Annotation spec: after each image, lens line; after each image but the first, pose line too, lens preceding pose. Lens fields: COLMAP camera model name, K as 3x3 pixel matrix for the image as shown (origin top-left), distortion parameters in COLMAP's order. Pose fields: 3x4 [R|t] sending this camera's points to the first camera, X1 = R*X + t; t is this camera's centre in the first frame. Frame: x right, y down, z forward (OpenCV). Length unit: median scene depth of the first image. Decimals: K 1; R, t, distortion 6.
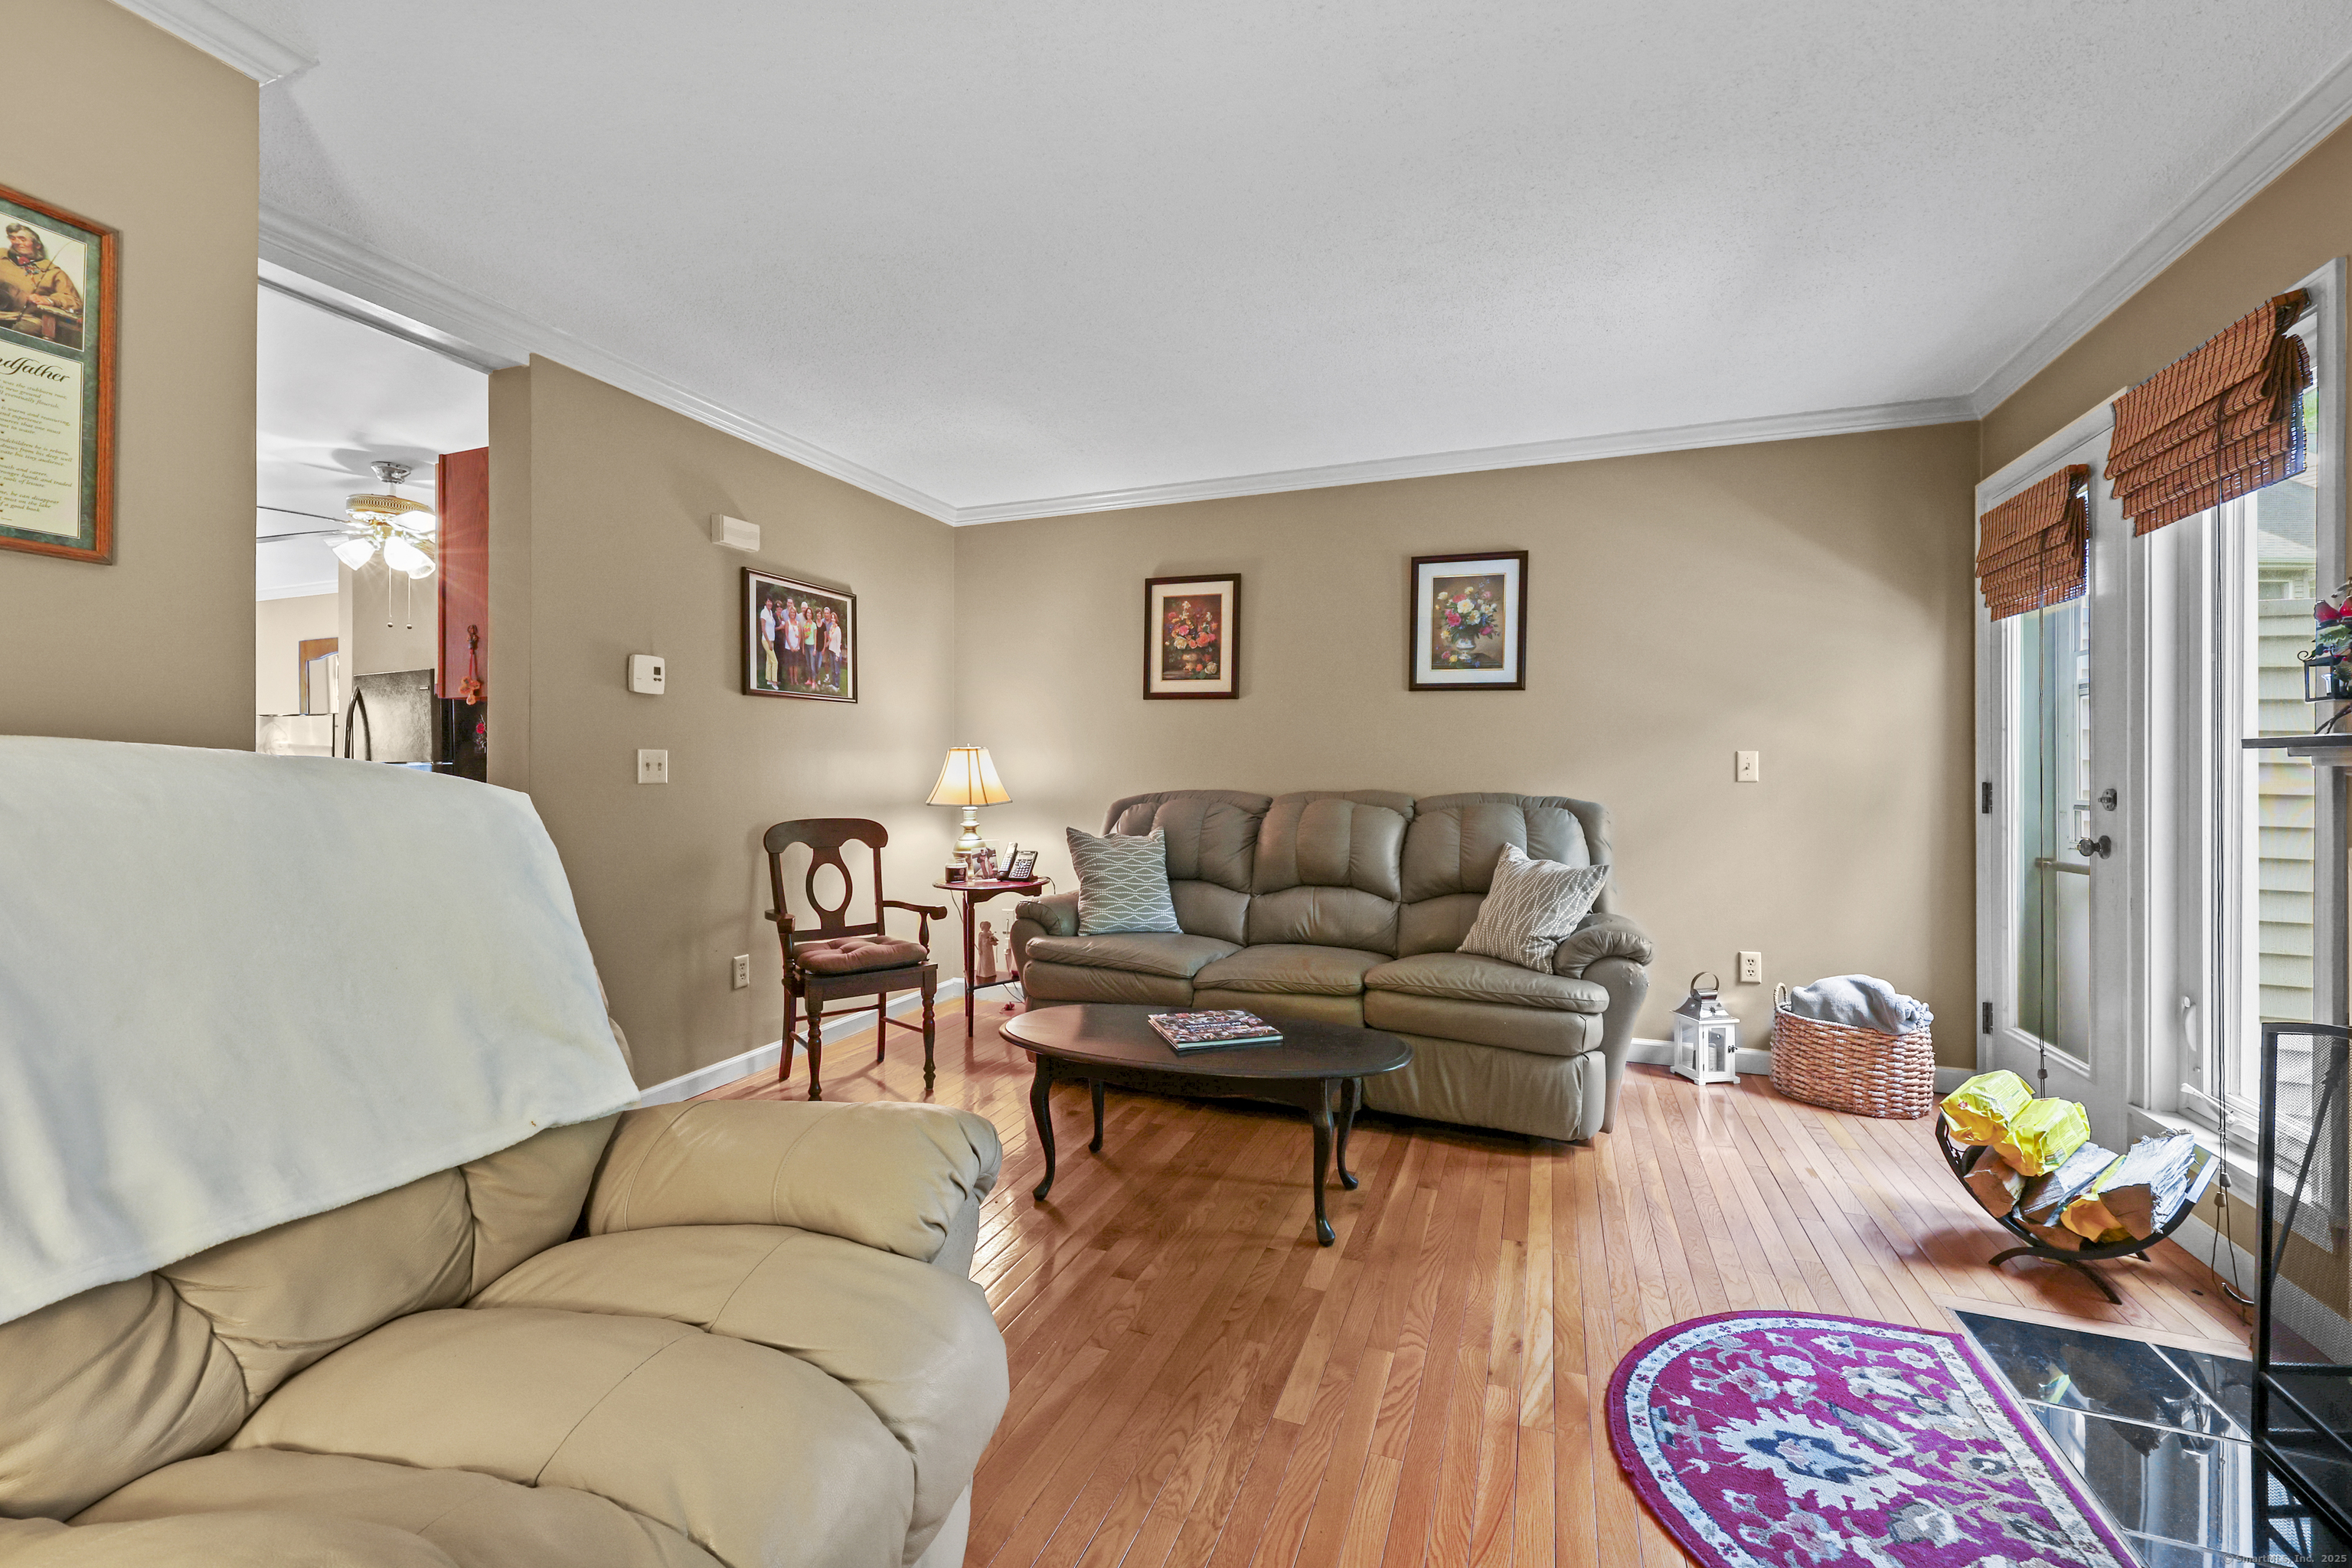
lens RADIAL K [[945.8, 0, 1177.5], [0, 945.8, 770.2], [0, 0, 1]] dist [0.001019, 0.000748]
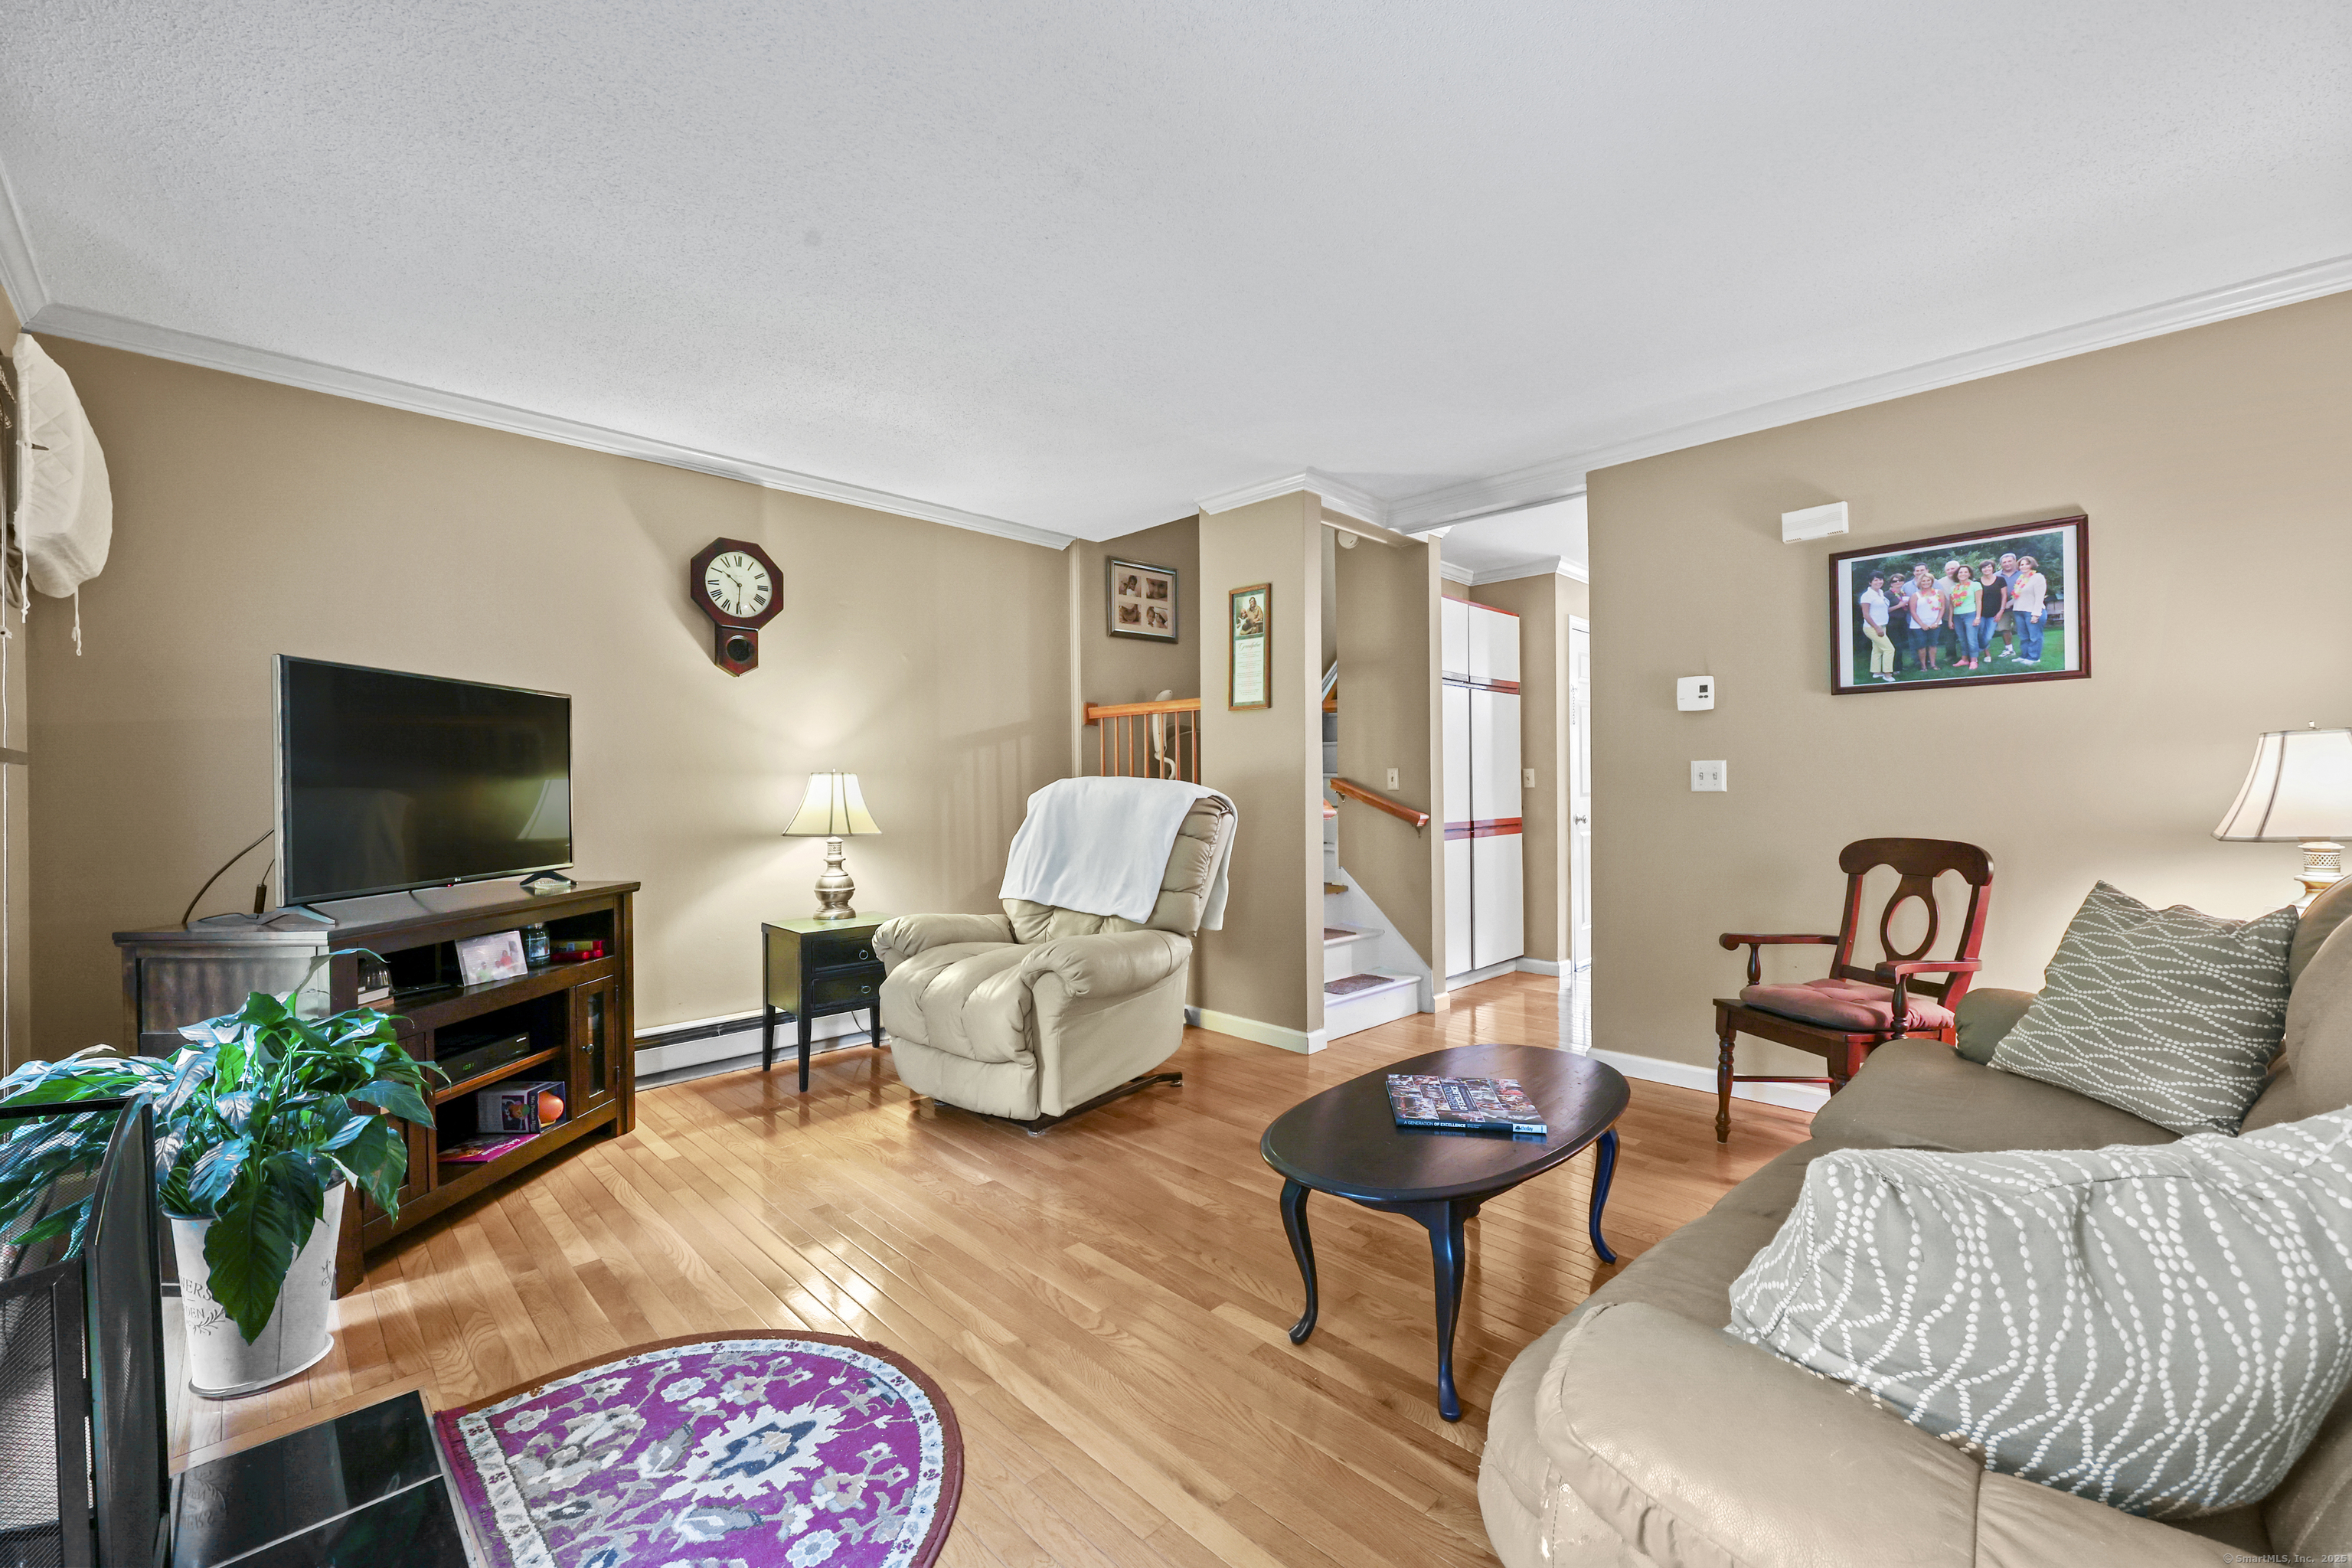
lens RADIAL K [[945.8, 0, 1187.7], [0, 945.8, 778.3], [0, 0, 1]] dist [0.001019, 0.000748]
pose [[-0.395796, -0.005276, -0.918323, 1.291765], [0.008254, 0.999923, -0.009302, 0.006490], [0.918301, -0.011262, -0.395722, 1.657202]]
